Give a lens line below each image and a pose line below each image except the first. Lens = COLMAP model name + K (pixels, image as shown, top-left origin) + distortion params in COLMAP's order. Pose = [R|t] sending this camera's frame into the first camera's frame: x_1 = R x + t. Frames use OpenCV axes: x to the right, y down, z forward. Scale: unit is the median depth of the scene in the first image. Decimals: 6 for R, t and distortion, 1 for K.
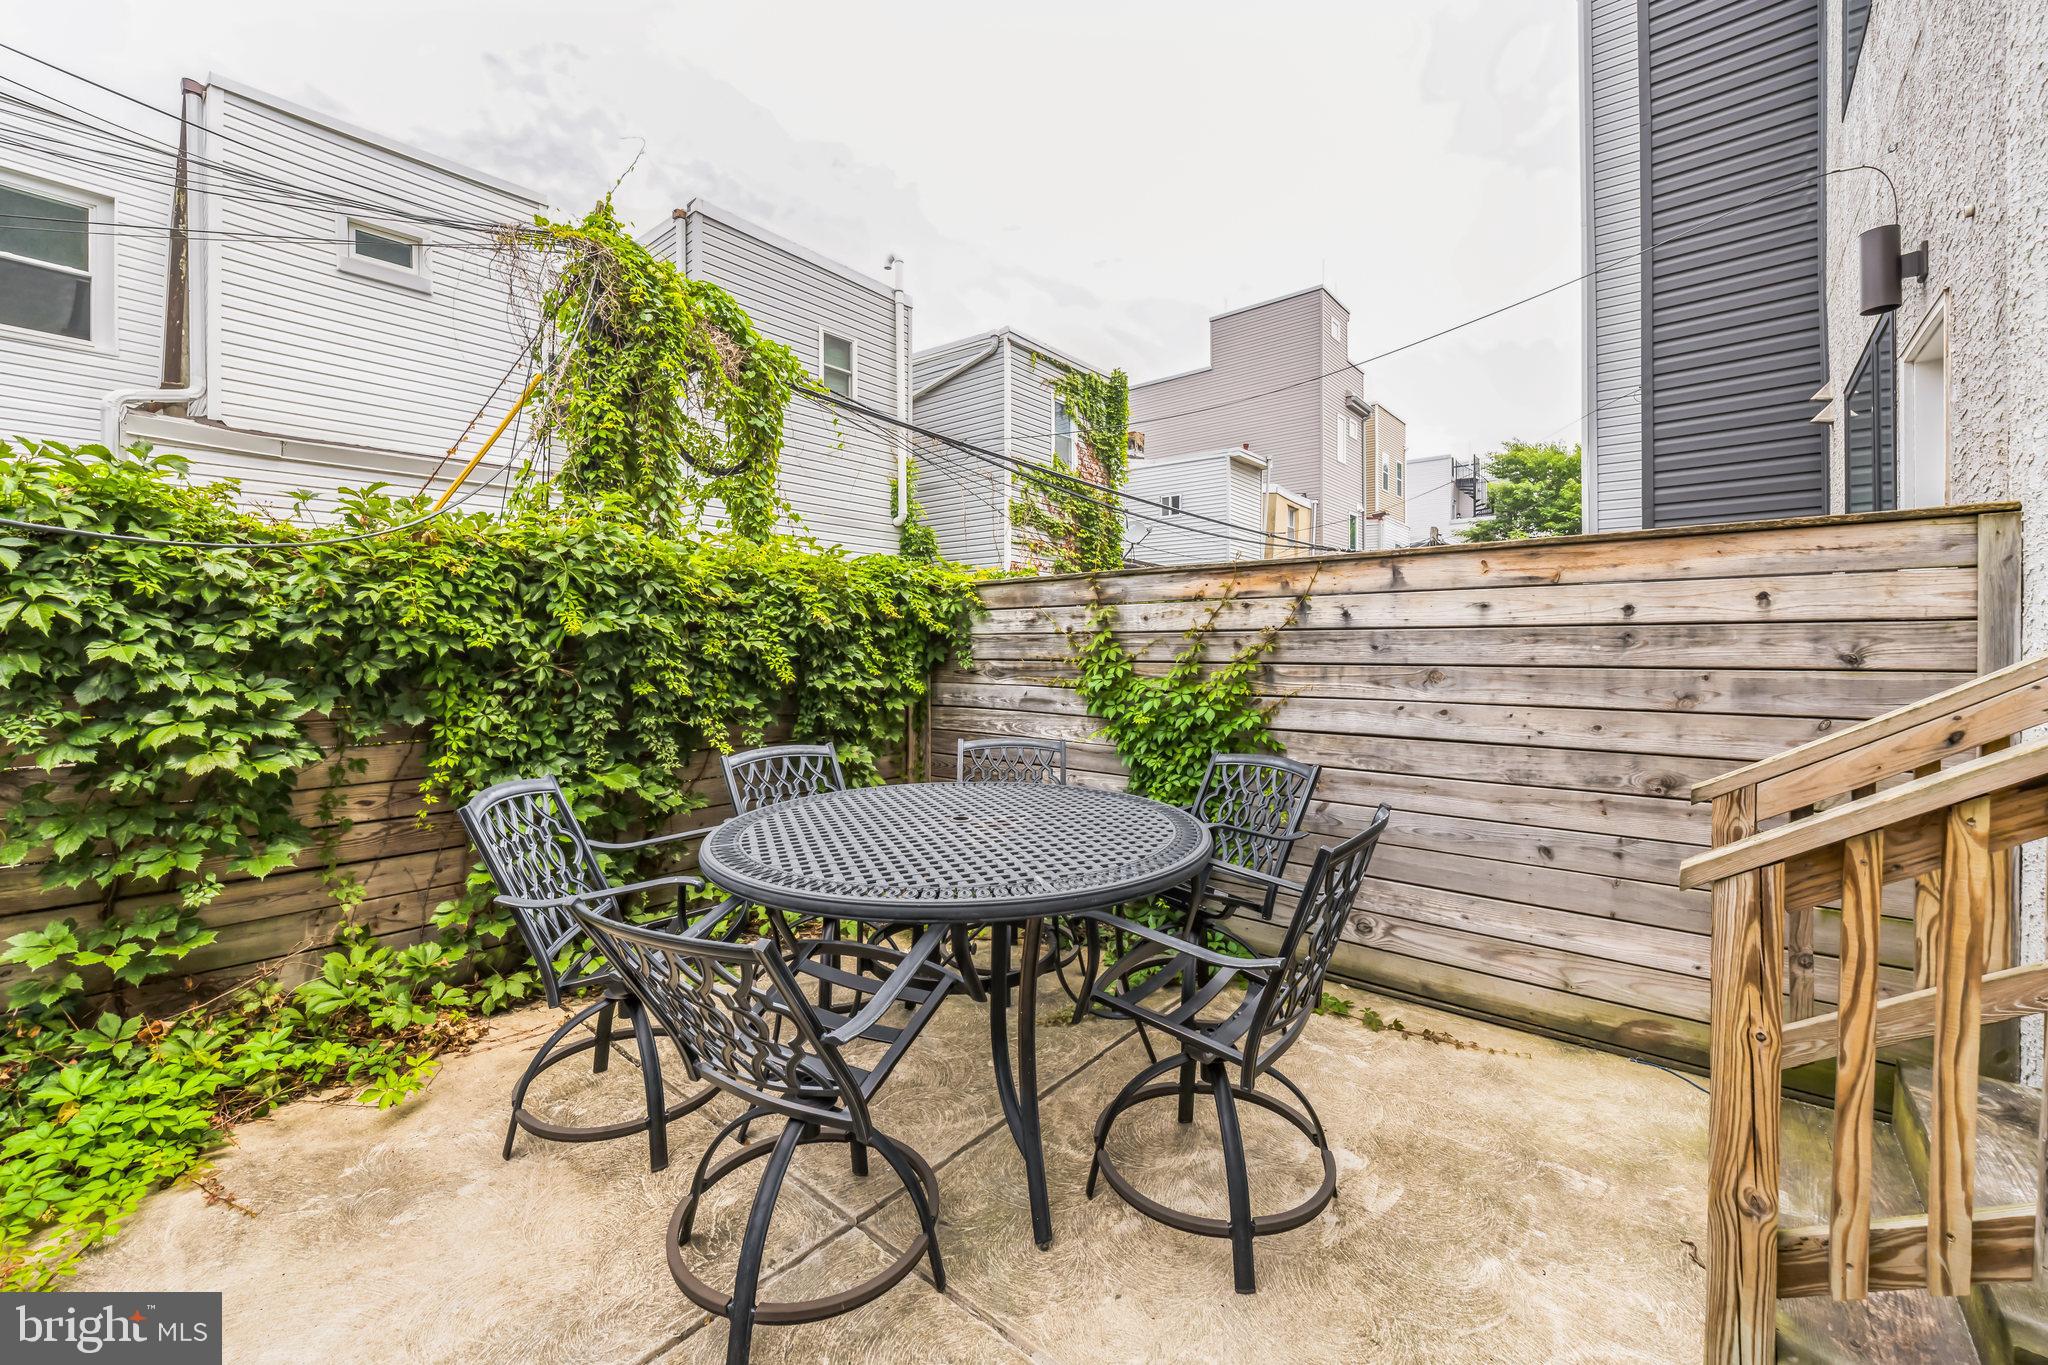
lens RADIAL K [[808.8, 0, 1015.9], [0, 808.8, 658.9], [0, 0, 1]] dist [0.016011, -0.010282]
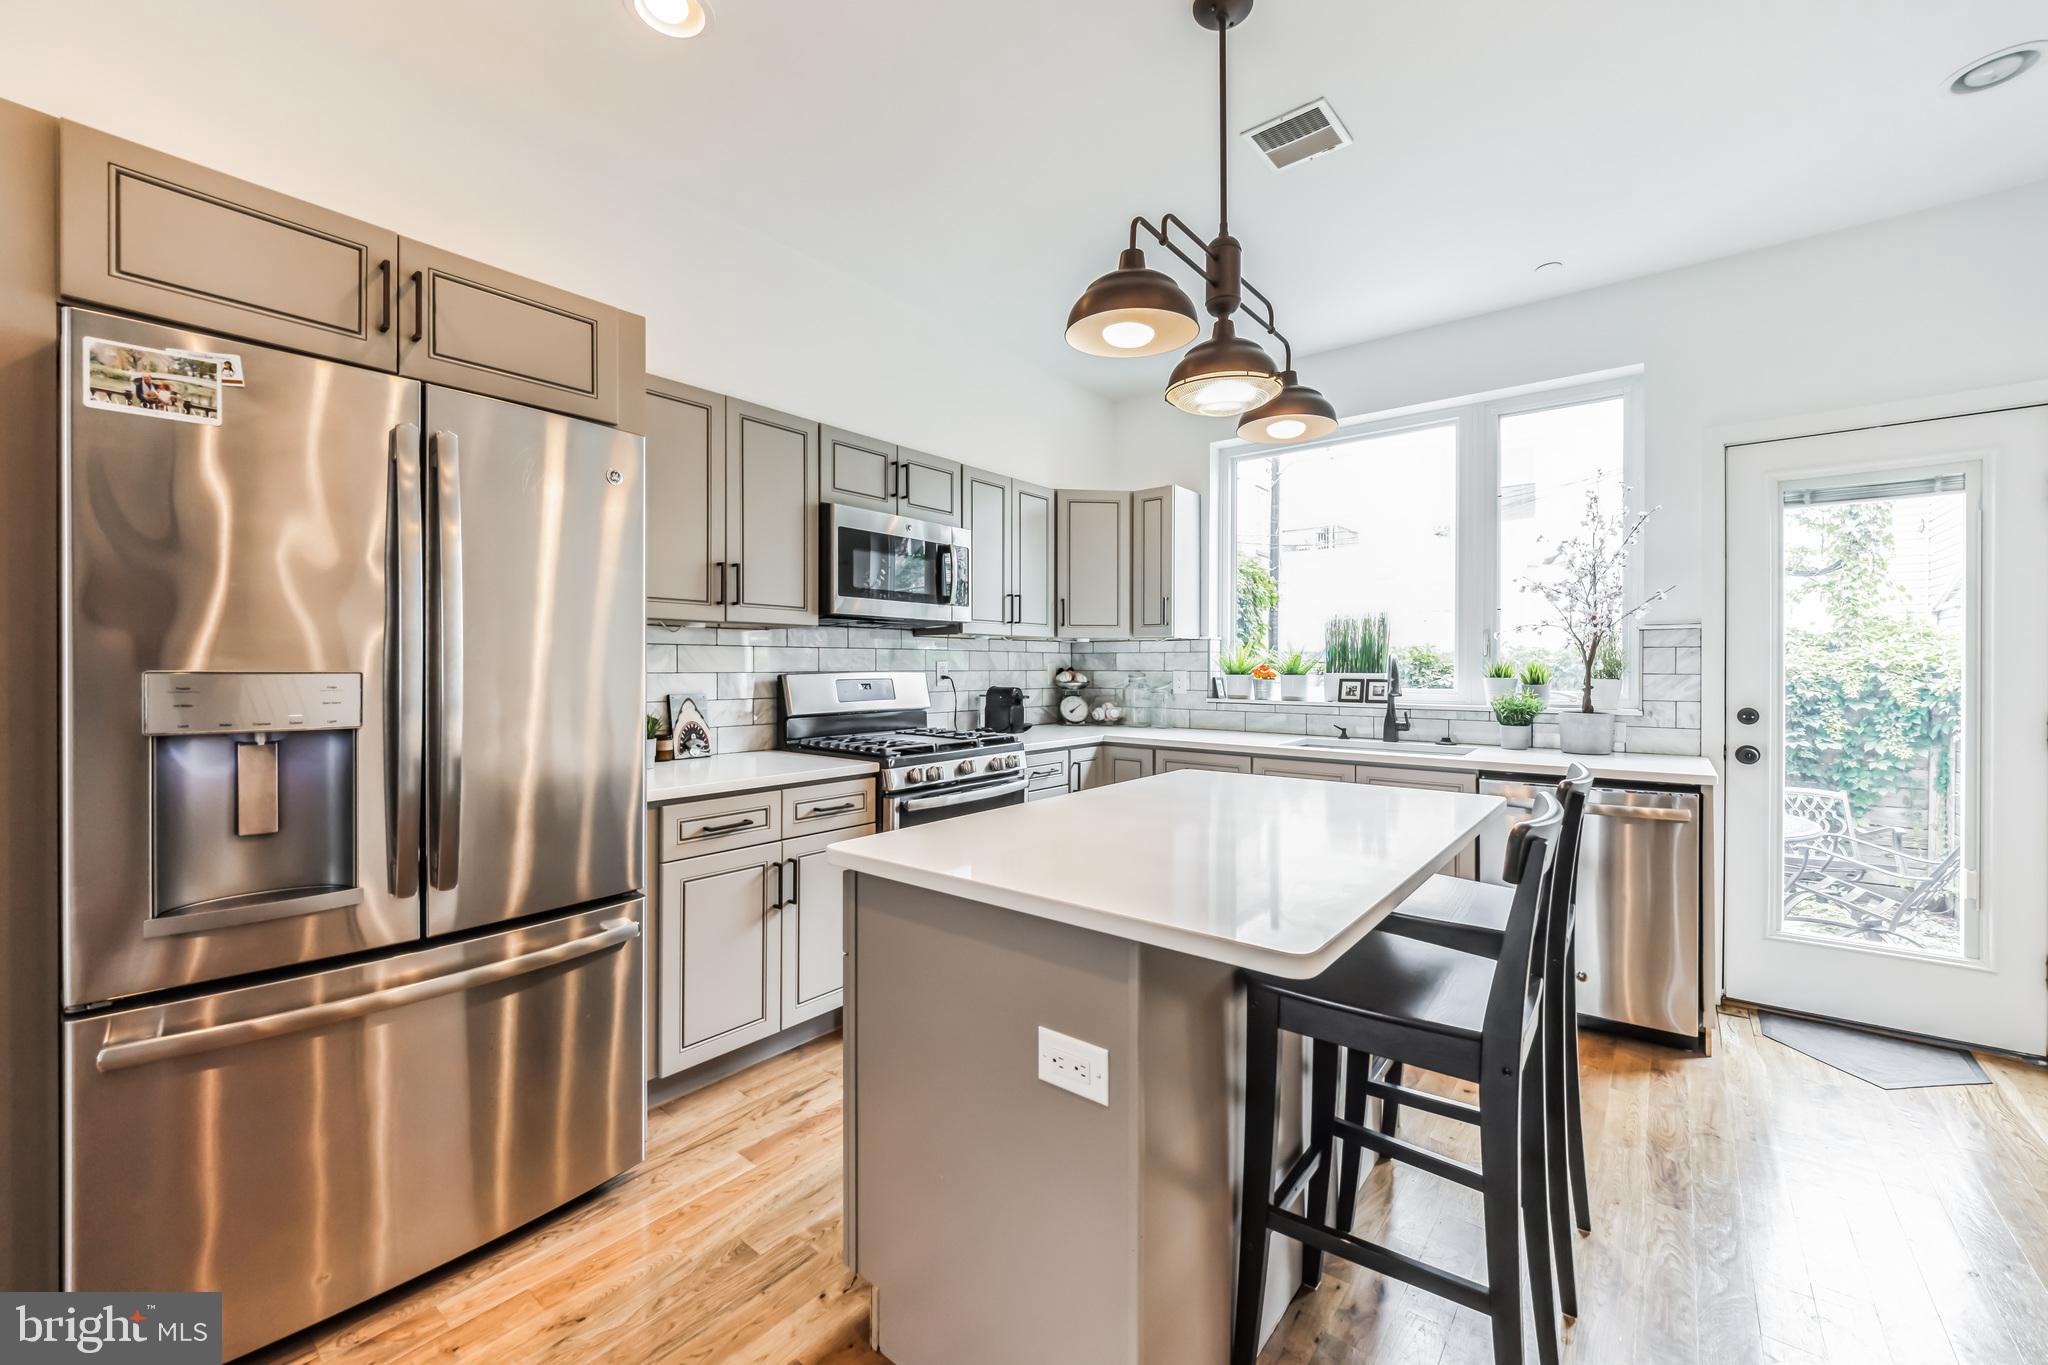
lens RADIAL K [[800.1, 0, 1026.2], [0, 800.1, 667.6], [0, 0, 1]] dist [-0.001015, -0.000758]
pose [[0.047984, -0.000230, -0.998848, 1.362281], [-0.011813, 0.999930, -0.000798, -0.102211], [0.998778, 0.011837, 0.047978, -0.509359]]
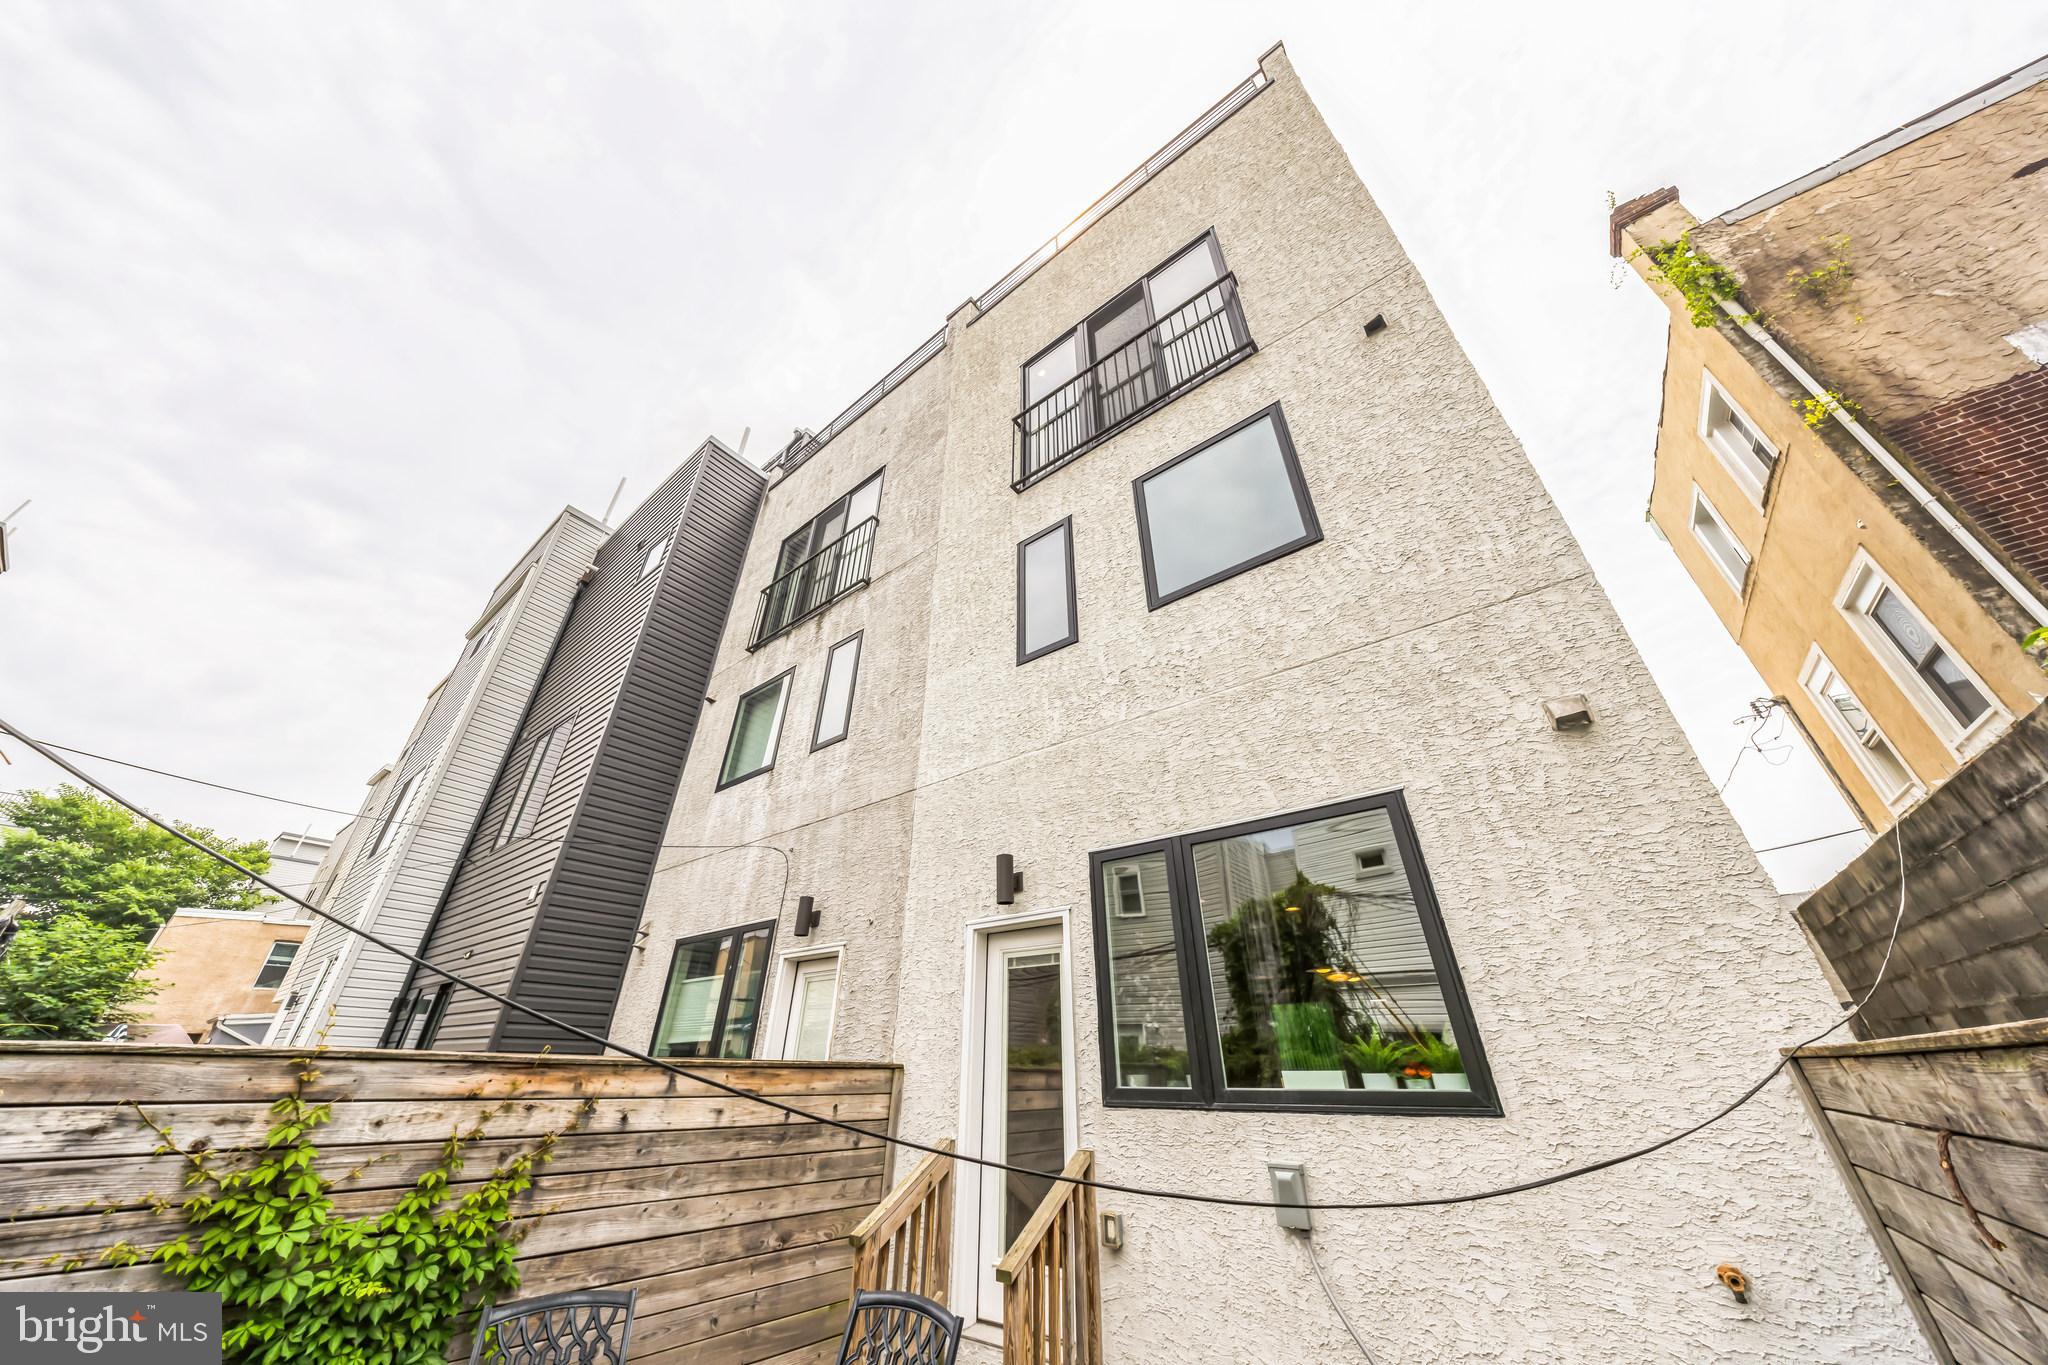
lens RADIAL K [[692.2, 0, 1024.0], [0, 692.2, 682.5], [0, 0, 1]] dist [-0.001737, 0.000131]
pose [[-0.033177, 0.493187, 0.869290, -0.769245], [0.001040, 0.869786, -0.493428, -0.106432], [-0.999449, -0.015466, -0.029369, 0.453293]]
